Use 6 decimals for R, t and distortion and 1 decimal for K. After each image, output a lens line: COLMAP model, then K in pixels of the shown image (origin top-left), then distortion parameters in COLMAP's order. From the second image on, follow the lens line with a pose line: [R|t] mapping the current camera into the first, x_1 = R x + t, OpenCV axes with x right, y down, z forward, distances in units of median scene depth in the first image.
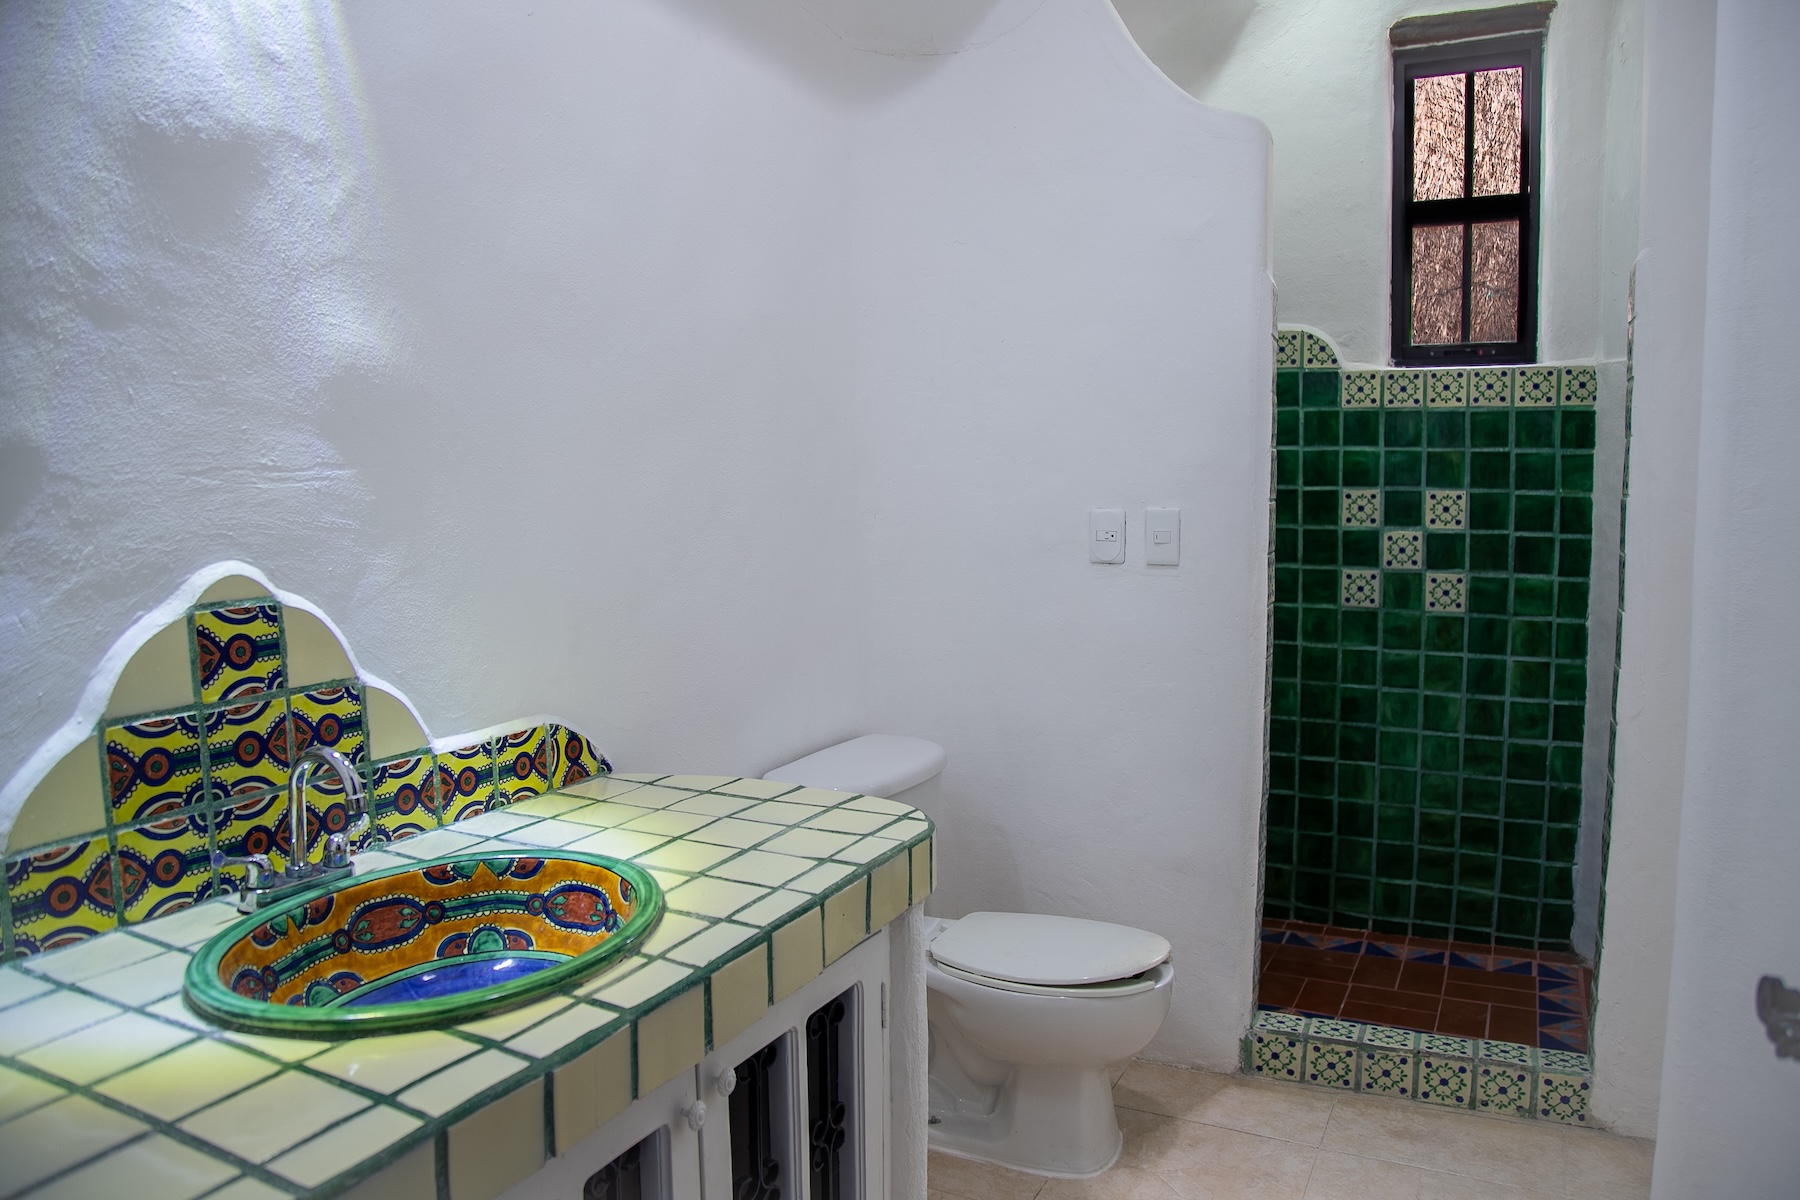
lens RADIAL K [[1269.2, 0, 906.2], [0, 1269.2, 596.1], [0, 0, 1]] dist [-0.106411, 0.054185]
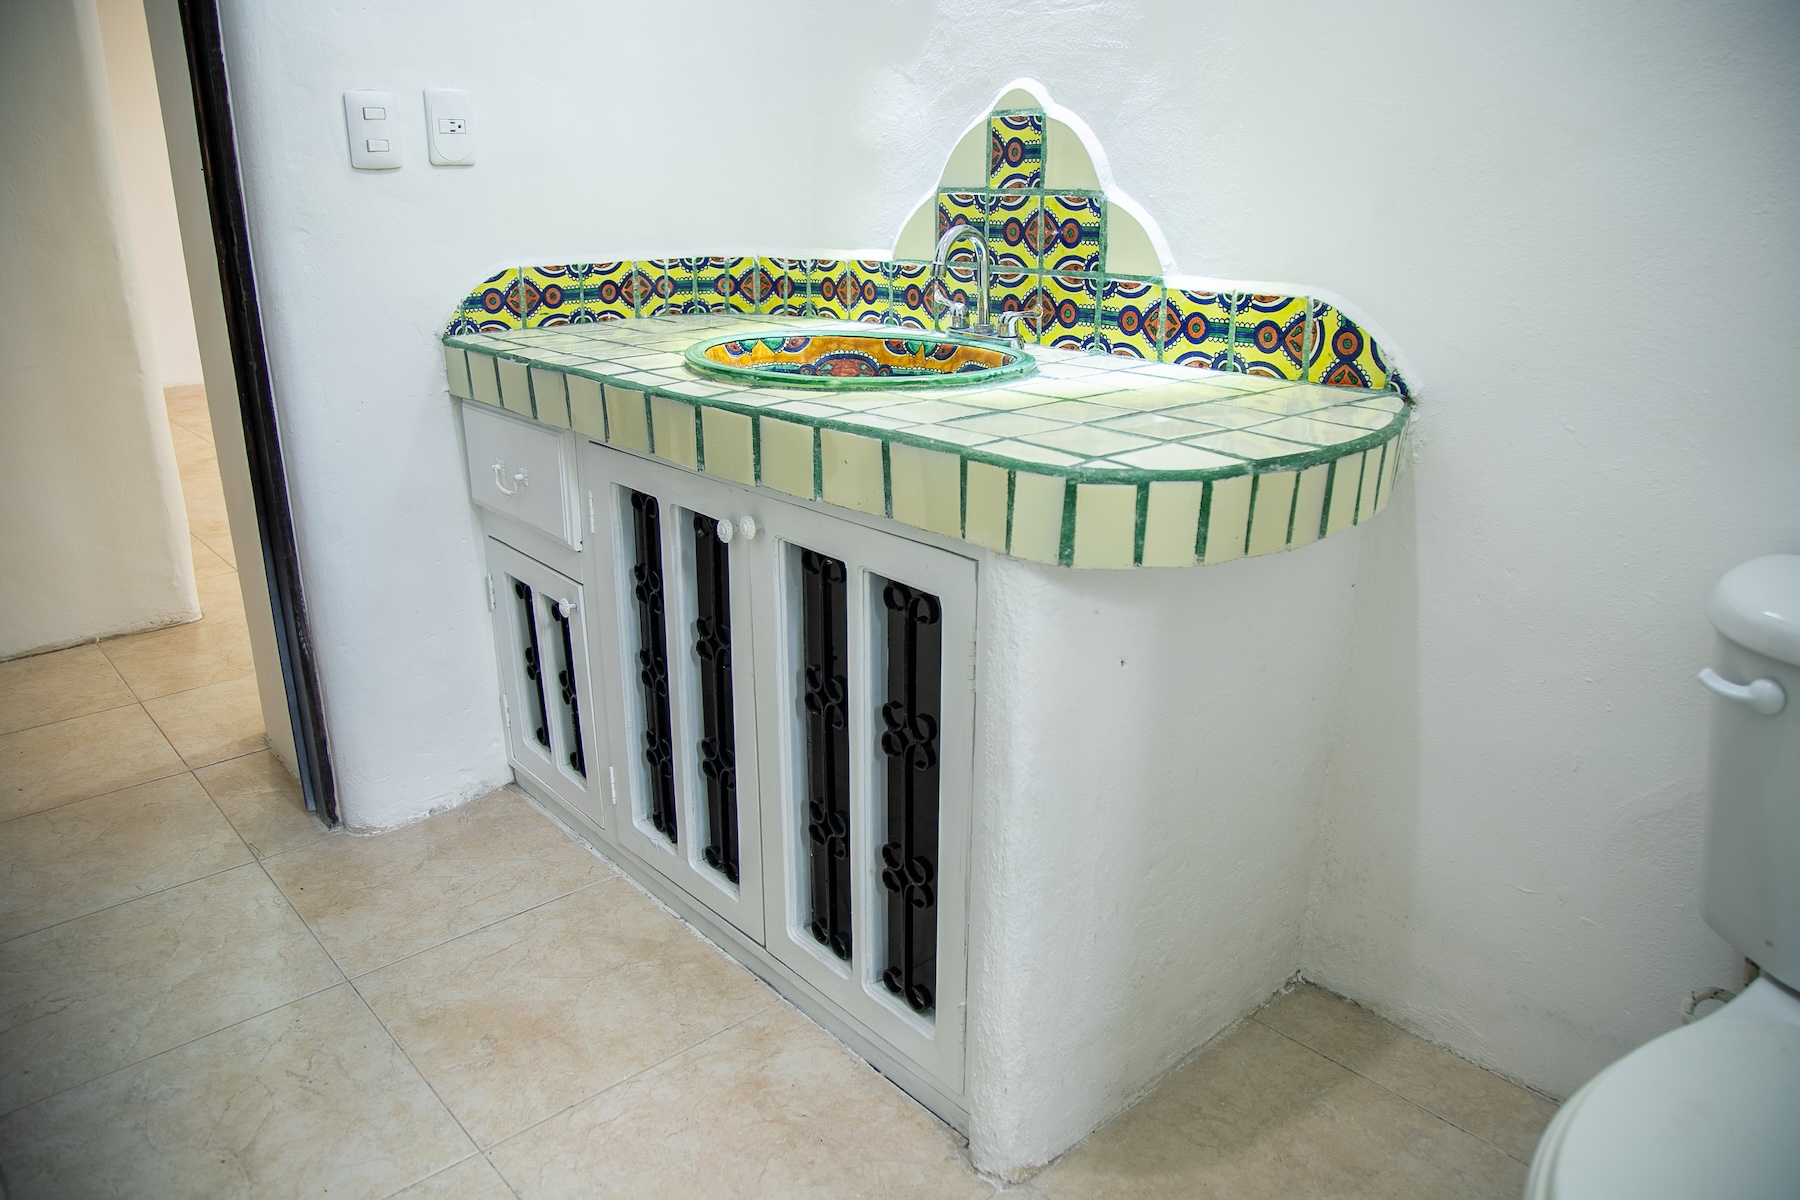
lens RADIAL K [[1269.2, 0, 895.8], [0, 1269.2, 603.2], [0, 0, 1]] dist [-0.106411, 0.054185]
pose [[-0.374704, 0.307137, -0.874794, 0.605658], [-0.085124, 0.928154, 0.362332, 0.015205], [0.923229, 0.210233, -0.321638, 1.088528]]
